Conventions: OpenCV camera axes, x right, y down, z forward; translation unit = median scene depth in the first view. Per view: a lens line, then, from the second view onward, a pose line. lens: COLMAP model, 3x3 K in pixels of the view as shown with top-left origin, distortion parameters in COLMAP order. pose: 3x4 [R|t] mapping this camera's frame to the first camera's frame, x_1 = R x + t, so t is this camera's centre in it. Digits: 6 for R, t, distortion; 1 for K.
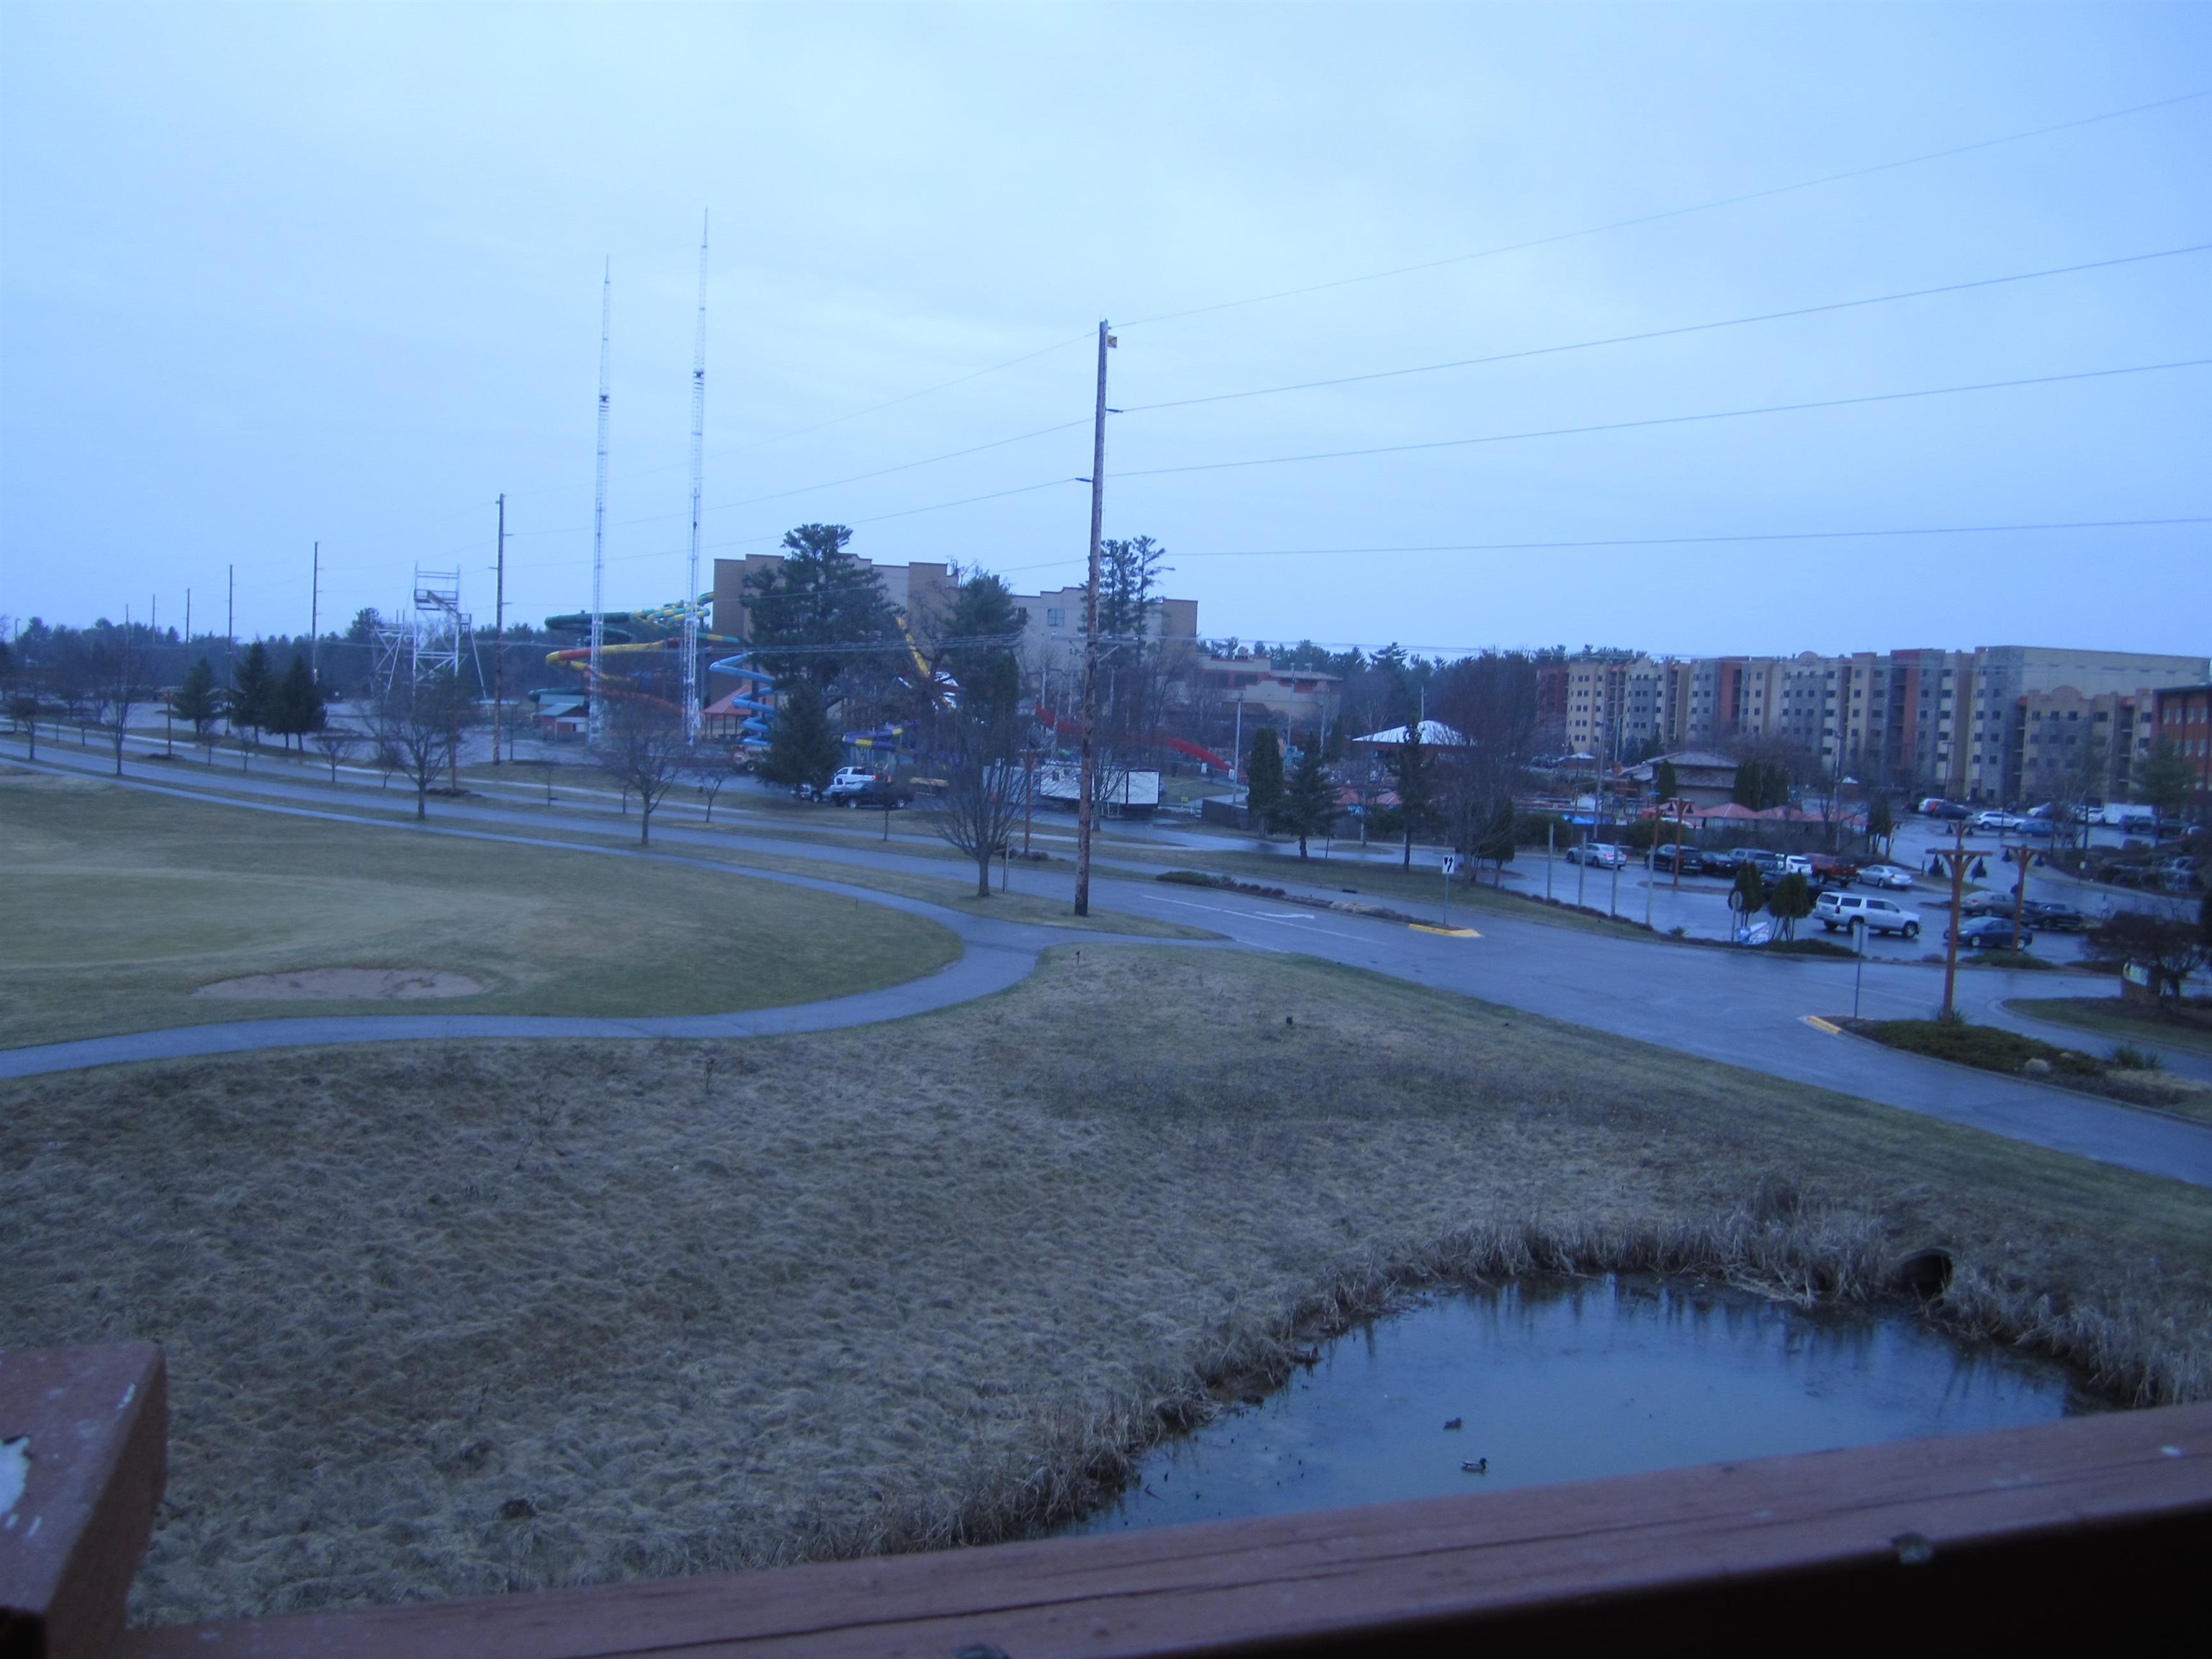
lens RADIAL K [[1841.5, 0, 1106.0], [0, 1841.5, 829.5], [0, 0, 1]] dist [-0.051780, 0.012973]
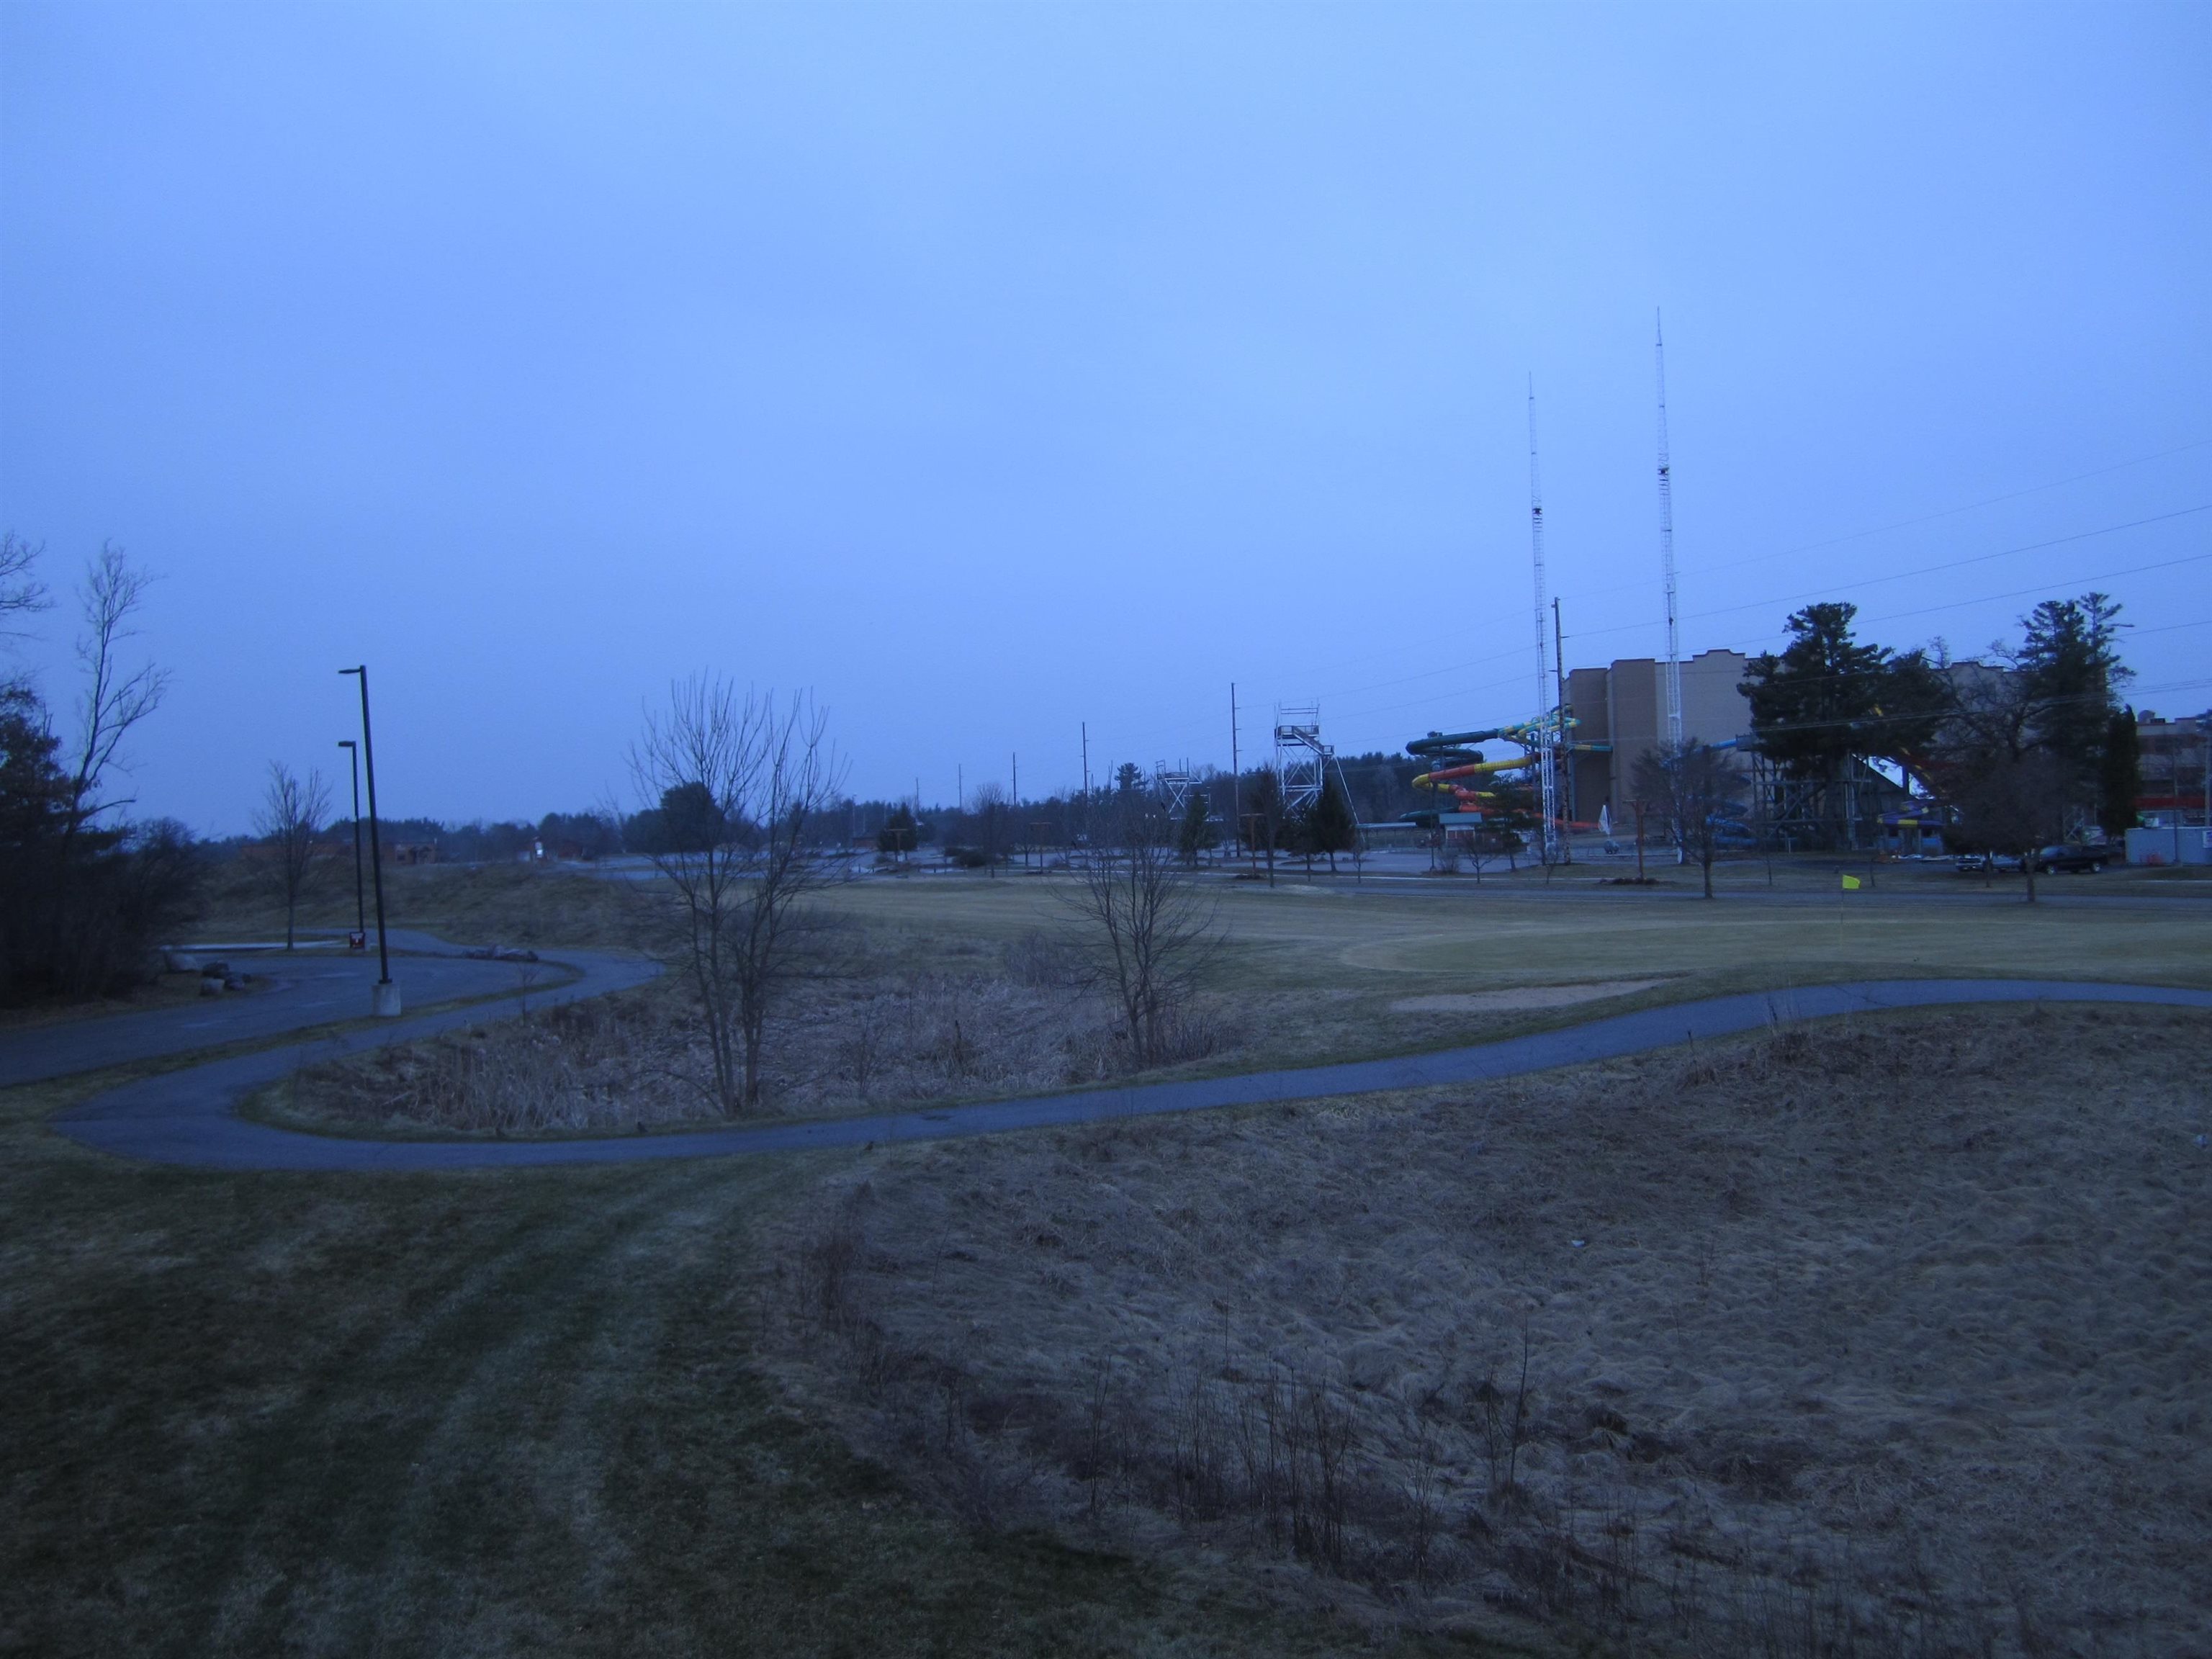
lens RADIAL K [[1841.5, 0, 1106.0], [0, 1841.5, 829.5], [0, 0, 1]] dist [-0.051780, 0.012973]
pose [[0.945611, -0.074702, -0.316607, -0.269370], [0.051017, 0.995288, -0.082459, 0.015698], [0.321275, 0.061821, 0.944966, -0.033313]]
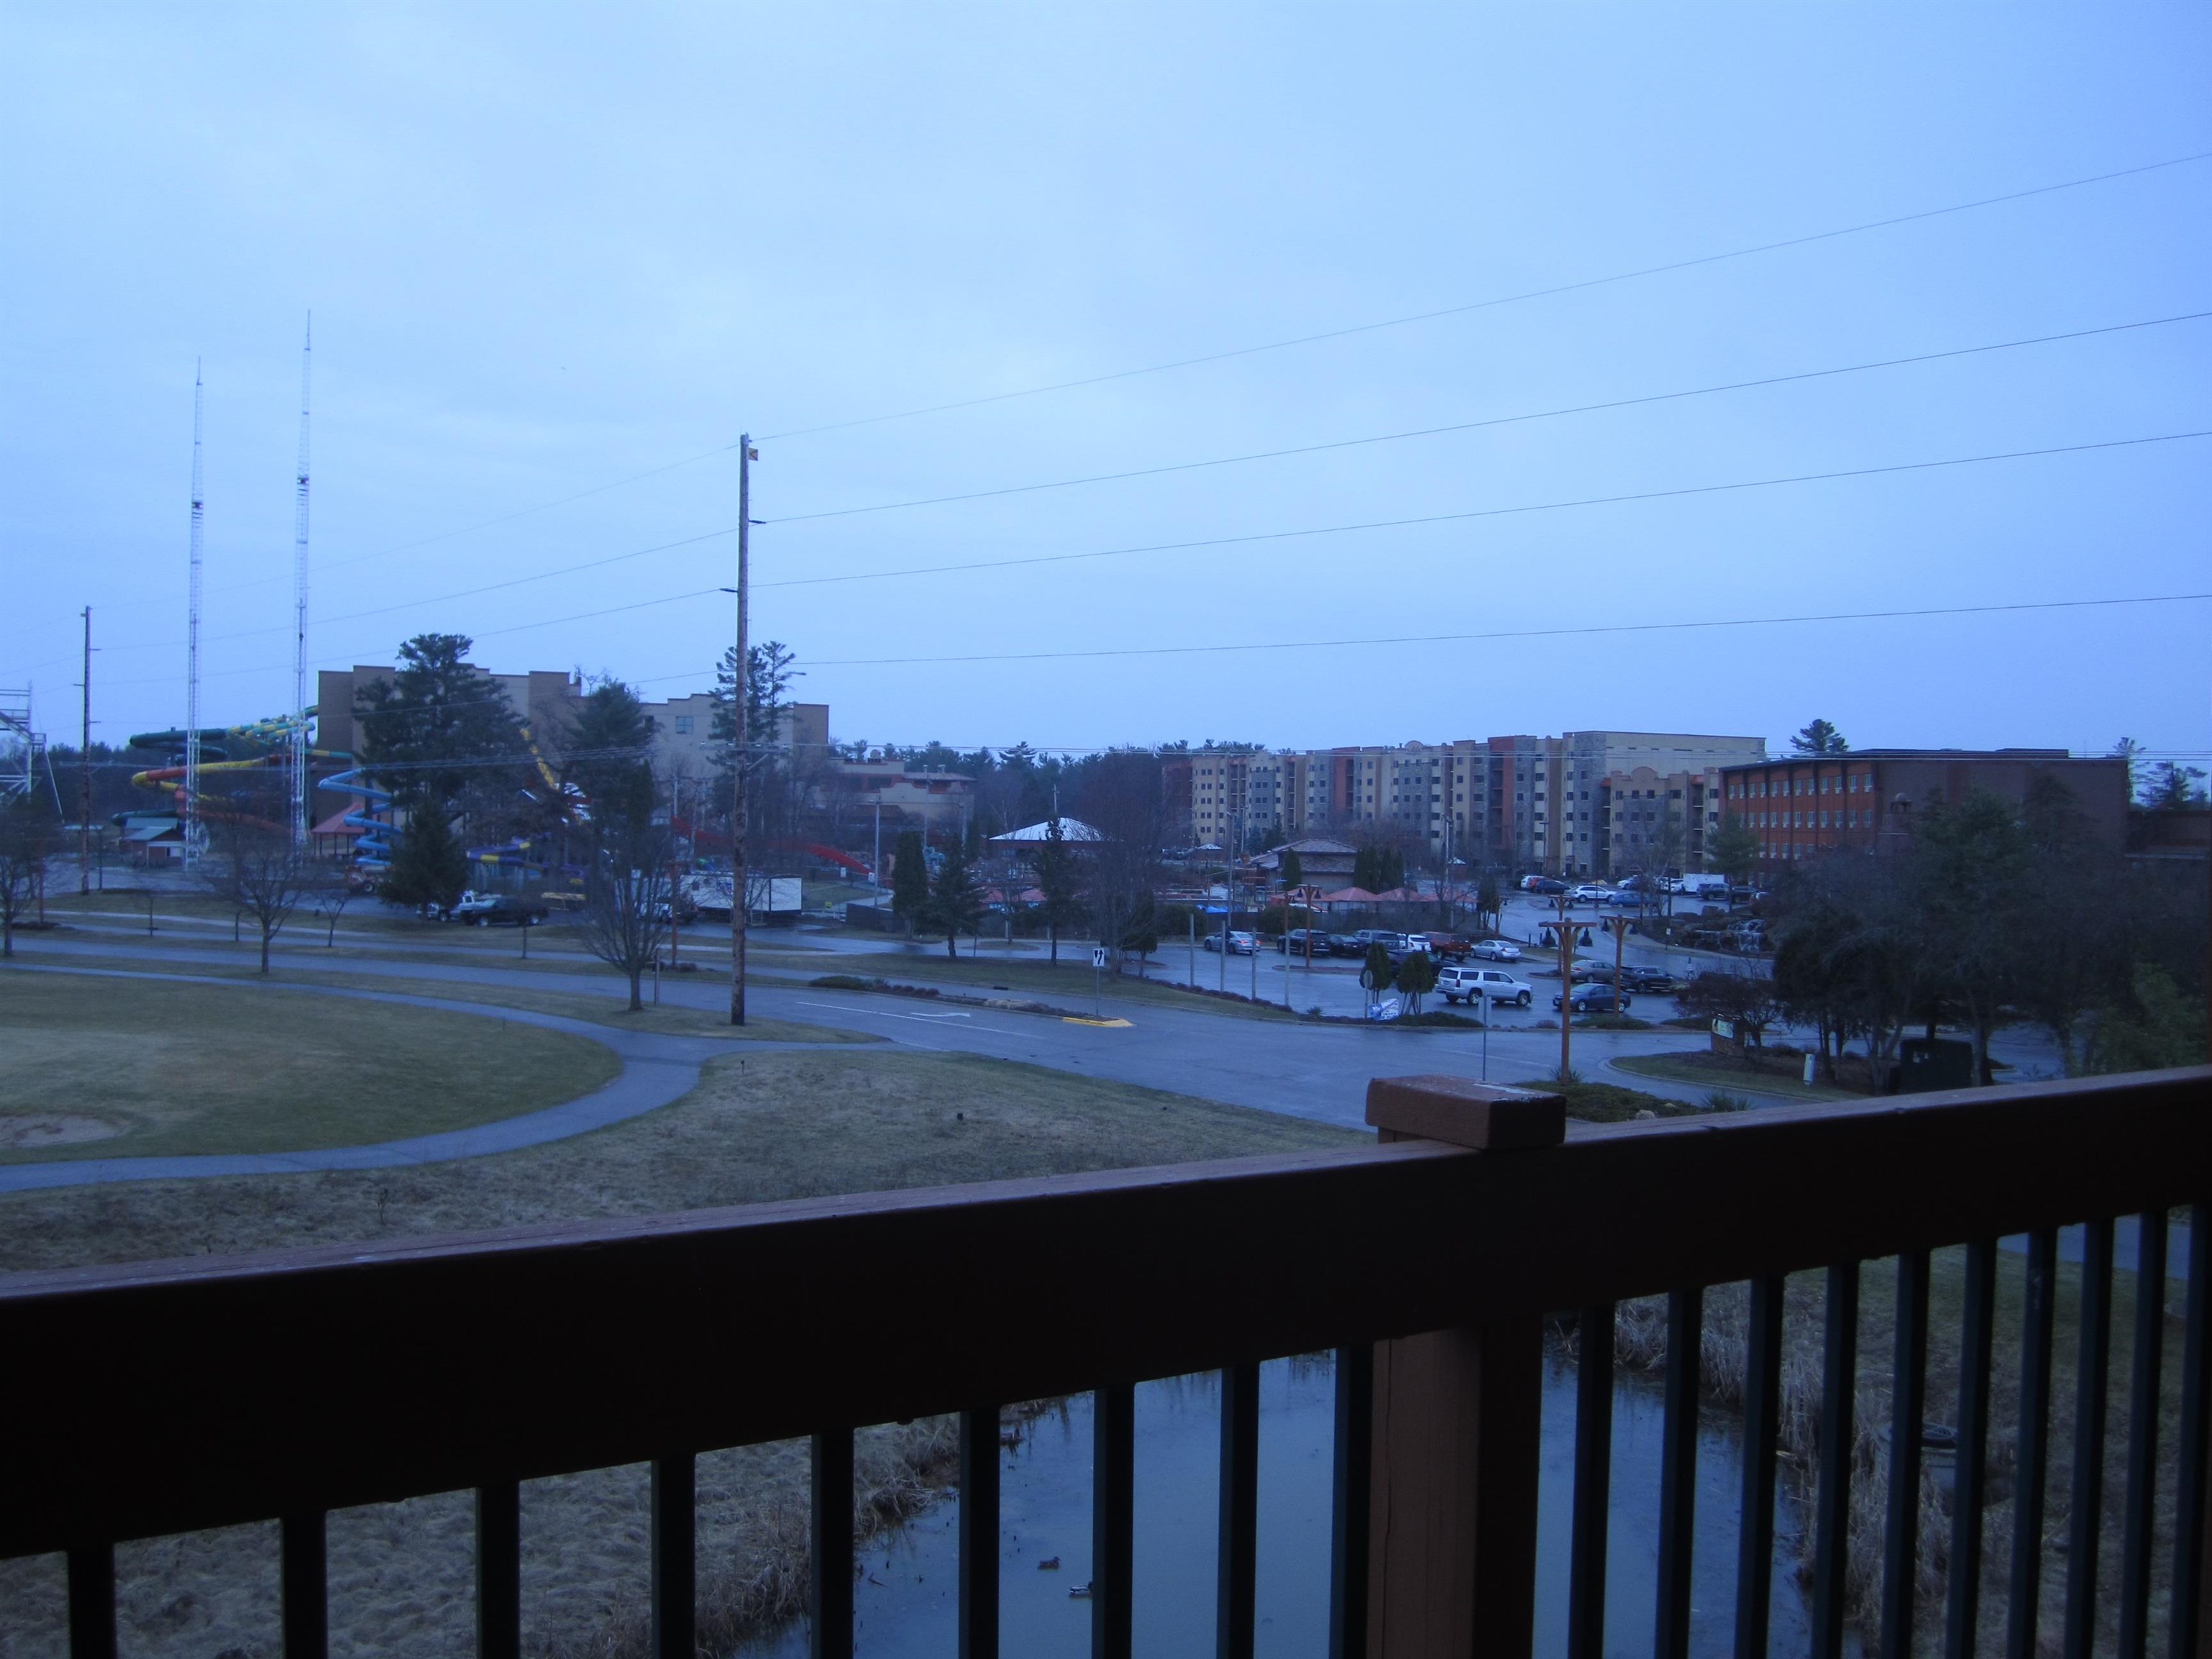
lens RADIAL K [[1849.2, 0, 1106.0], [0, 1849.2, 829.5], [0, 0, 1]] dist [-0.057114, 0.003985]
pose [[0.979288, -0.031297, 0.200037, -0.009181], [0.042181, 0.997839, -0.050380, 0.000011], [-0.198028, 0.057774, 0.978492, -0.011681]]
